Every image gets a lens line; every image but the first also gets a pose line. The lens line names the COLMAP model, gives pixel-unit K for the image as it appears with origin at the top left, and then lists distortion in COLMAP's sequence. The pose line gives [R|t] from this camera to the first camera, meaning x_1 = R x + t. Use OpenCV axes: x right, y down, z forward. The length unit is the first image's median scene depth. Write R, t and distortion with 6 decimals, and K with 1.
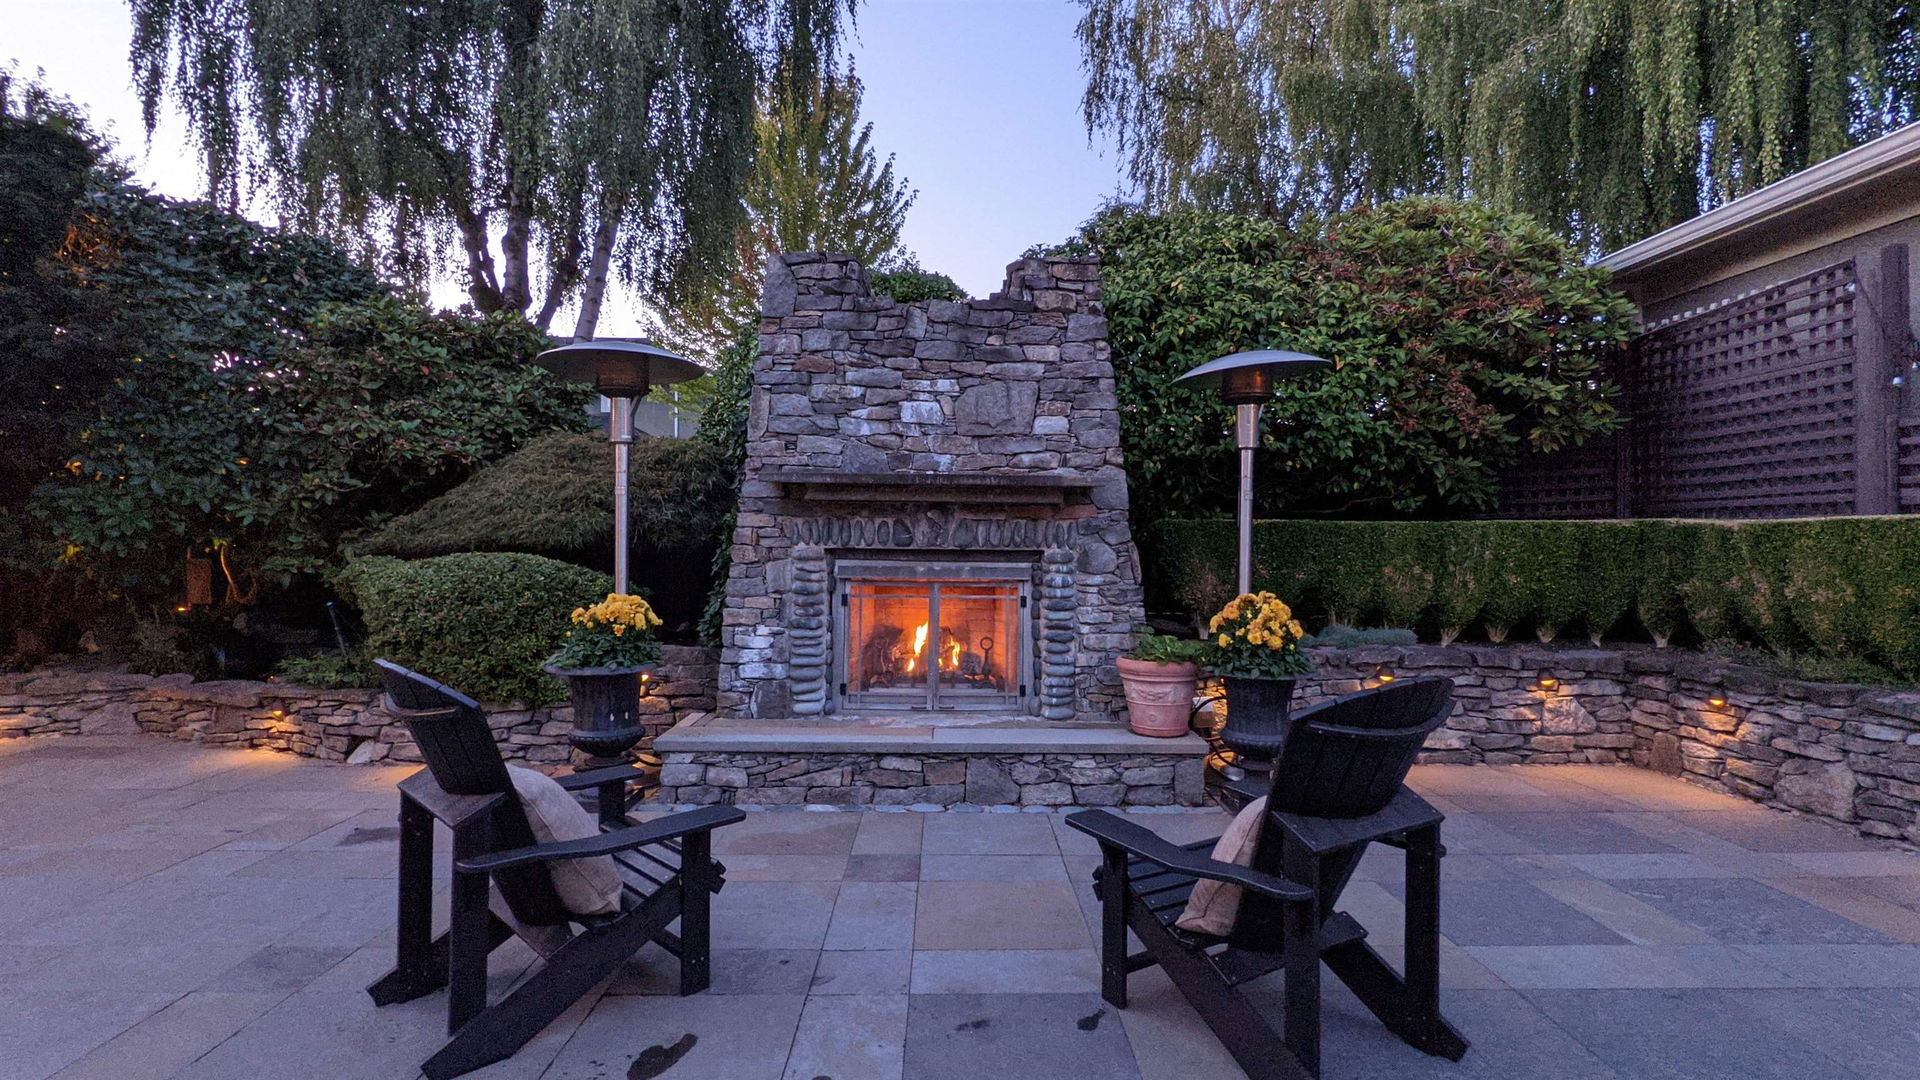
lens RADIAL K [[927.3, 0, 957.7], [0, 927.3, 532.6], [0, 0, 1]] dist [-0.002429, 0.001654]
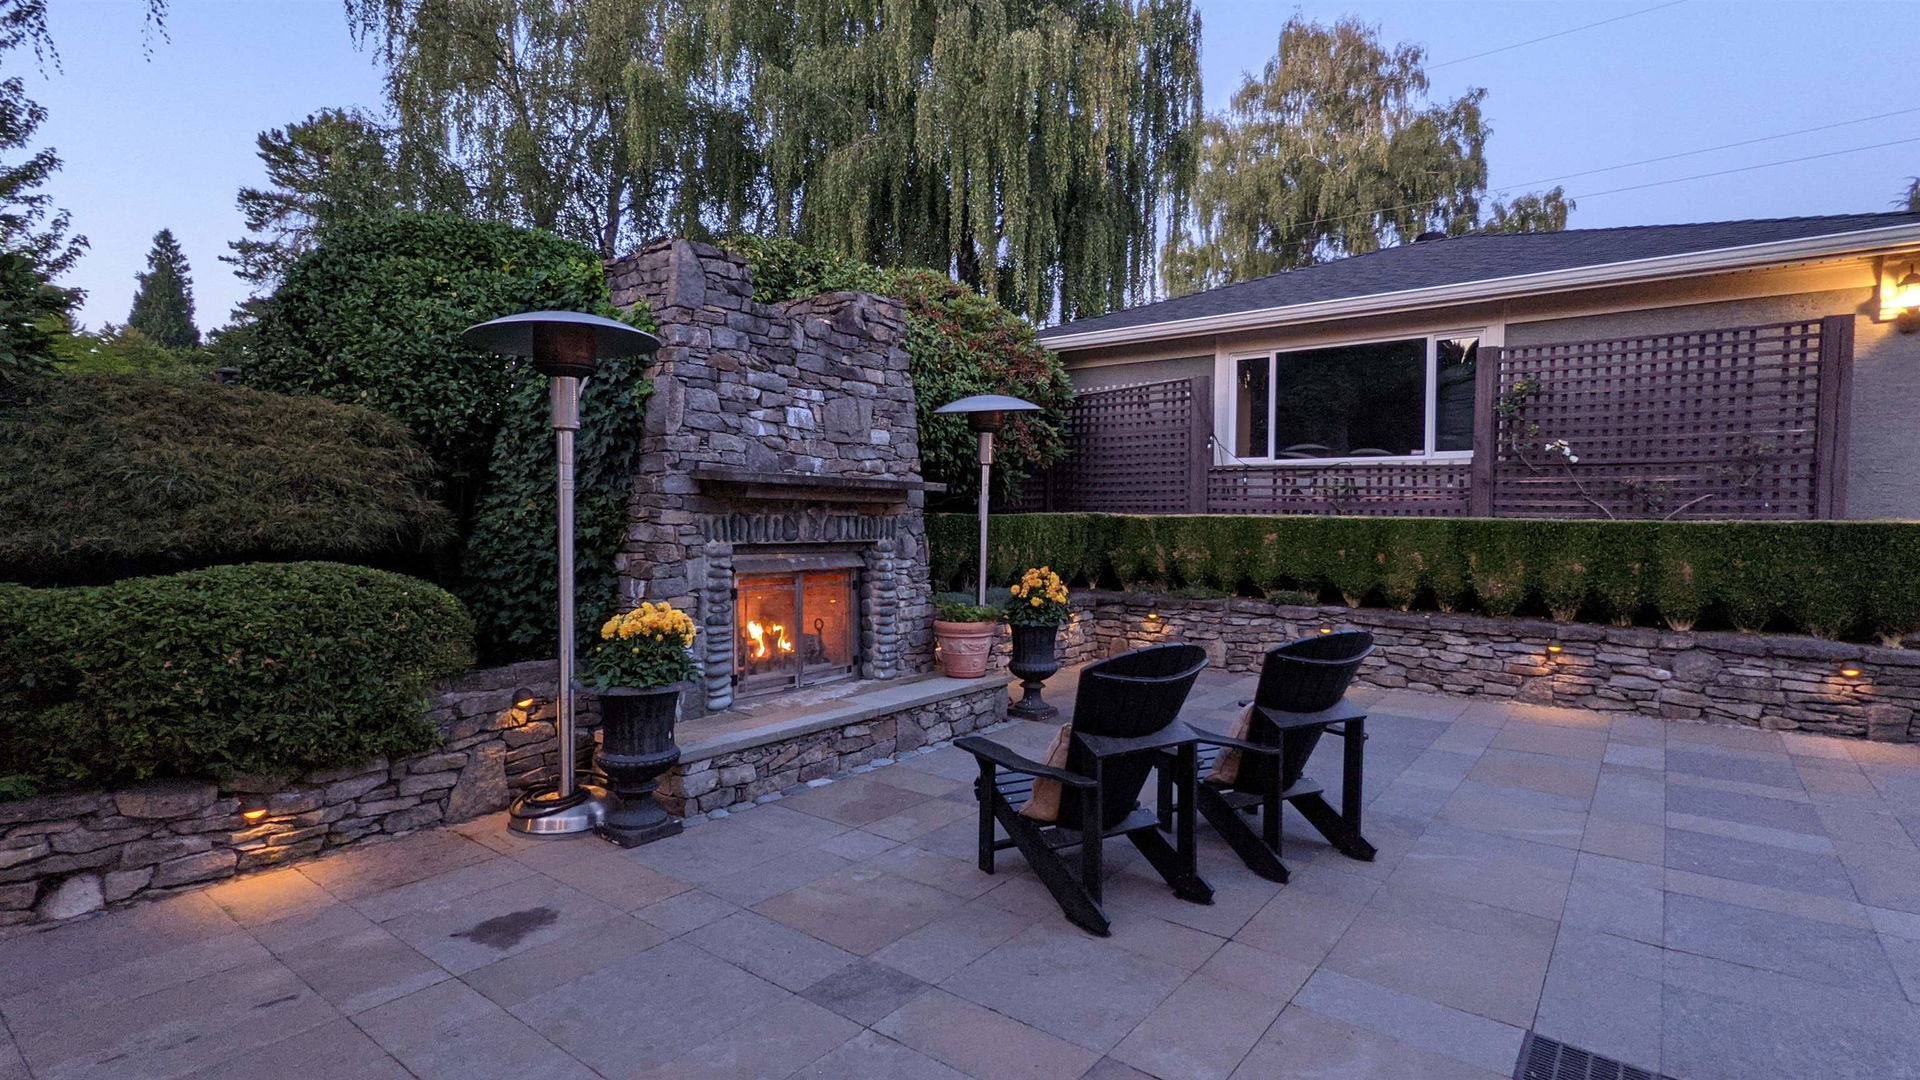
lens RADIAL K [[927.3, 0, 959.6], [0, 927.3, 535.2], [0, 0, 1]] dist [-0.002429, 0.001654]
pose [[0.615183, -0.019398, 0.788146, -0.792603], [-0.009951, 0.999427, 0.032366, -0.028924], [-0.788322, -0.027754, 0.614637, 0.175340]]
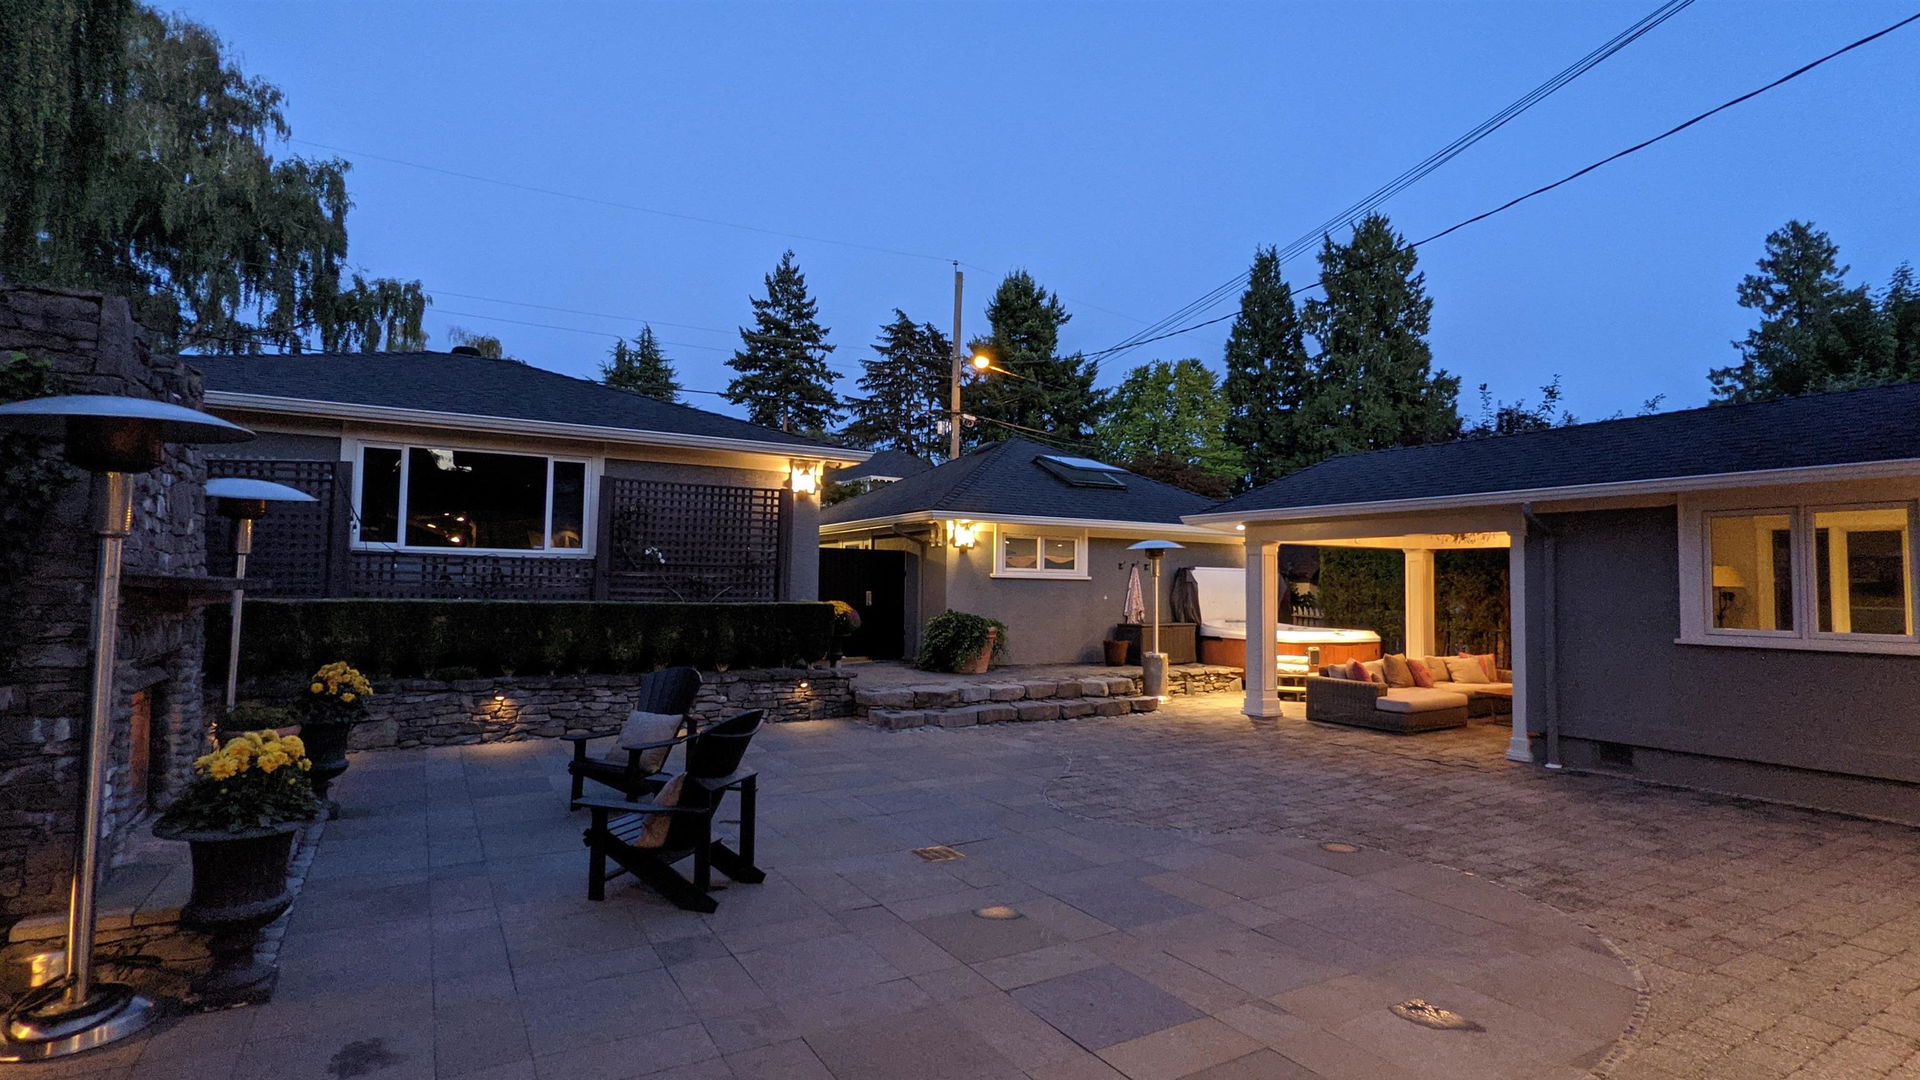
lens RADIAL K [[927.3, 0, 960.1], [0, 927.3, 534.7], [0, 0, 1]] dist [-0.002429, 0.001654]
pose [[-0.498187, 0.033420, 0.866425, -1.250907], [-0.025205, 0.998276, -0.052999, -0.073937], [-0.866703, -0.048242, -0.496486, 0.769228]]
